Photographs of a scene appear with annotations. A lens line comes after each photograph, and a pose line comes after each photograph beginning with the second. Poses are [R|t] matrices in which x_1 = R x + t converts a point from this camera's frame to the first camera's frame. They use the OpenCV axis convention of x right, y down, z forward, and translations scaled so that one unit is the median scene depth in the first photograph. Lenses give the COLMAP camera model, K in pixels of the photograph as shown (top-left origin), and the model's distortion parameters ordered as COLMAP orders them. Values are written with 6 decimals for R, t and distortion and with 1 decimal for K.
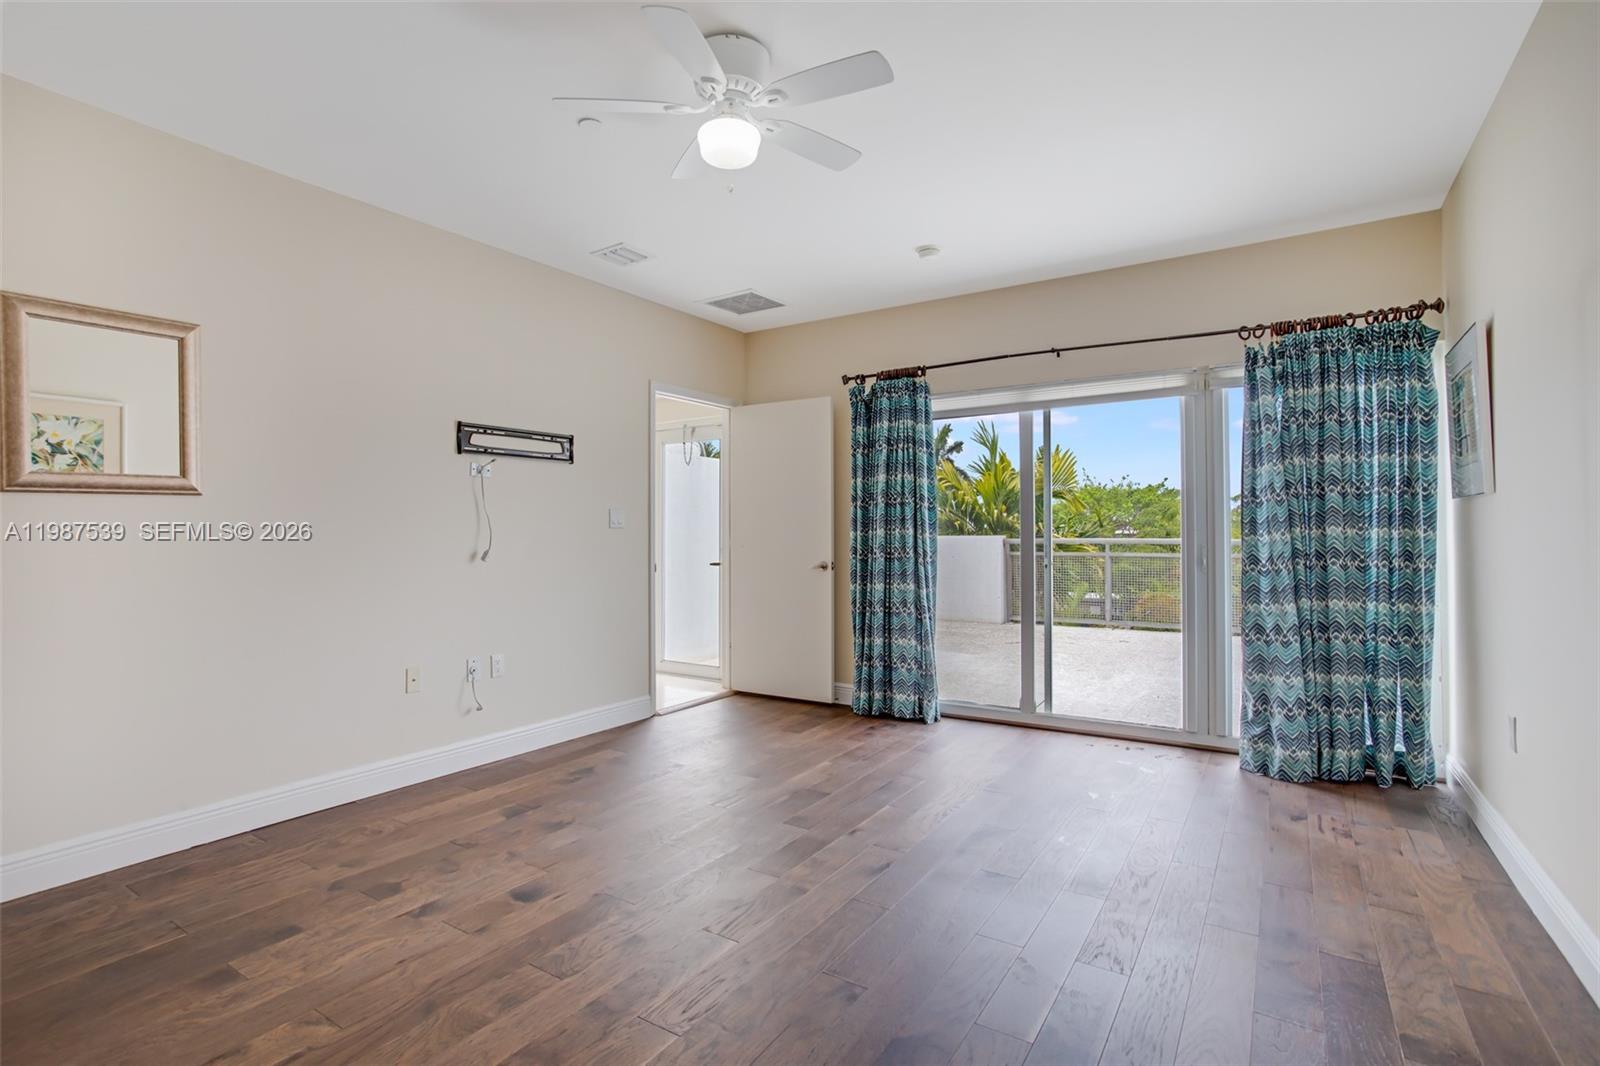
lens RADIAL K [[798.2, 0, 799.3], [0, 798.2, 529.9], [0, 0, 1]] dist [-0.006142, -0.000723]
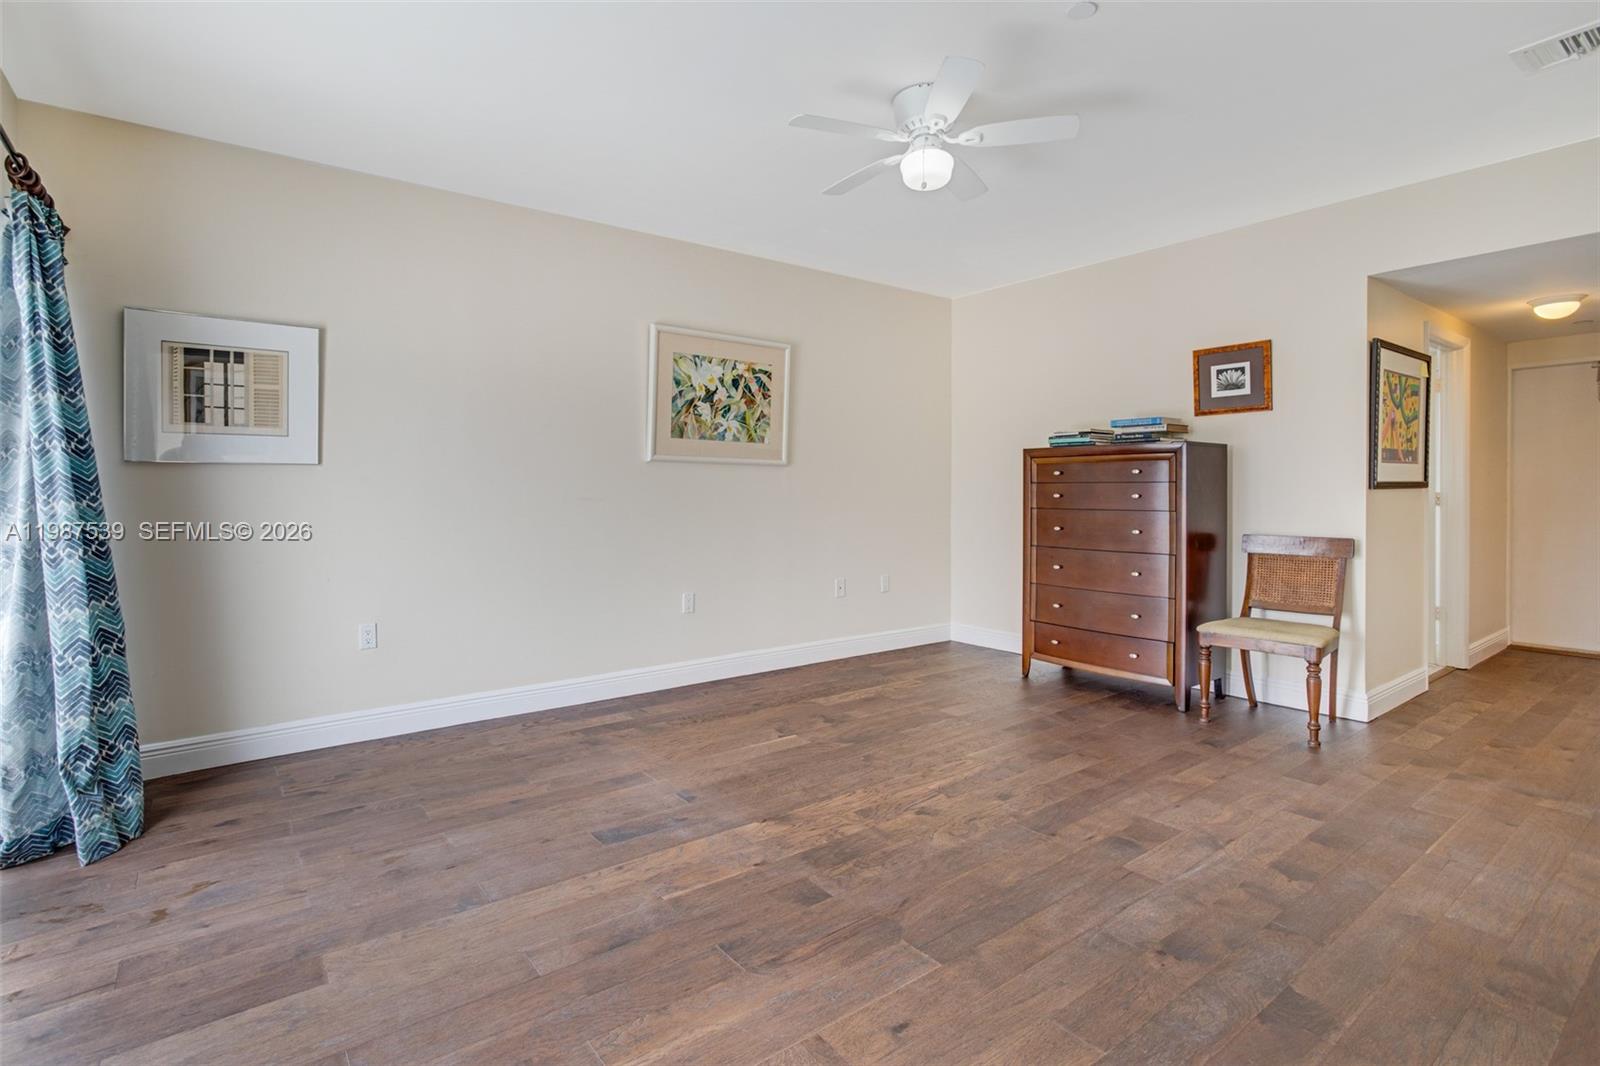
lens RADIAL K [[852.2, 0, 800.4], [0, 852.2, 522.0], [0, 0, 1]] dist [-0.000369, 0.000417]
pose [[-0.951001, -0.006023, 0.309128, -0.318947], [0.001560, 0.999704, 0.024278, 0.021781], [-0.309183, 0.023570, -0.950711, 2.432617]]
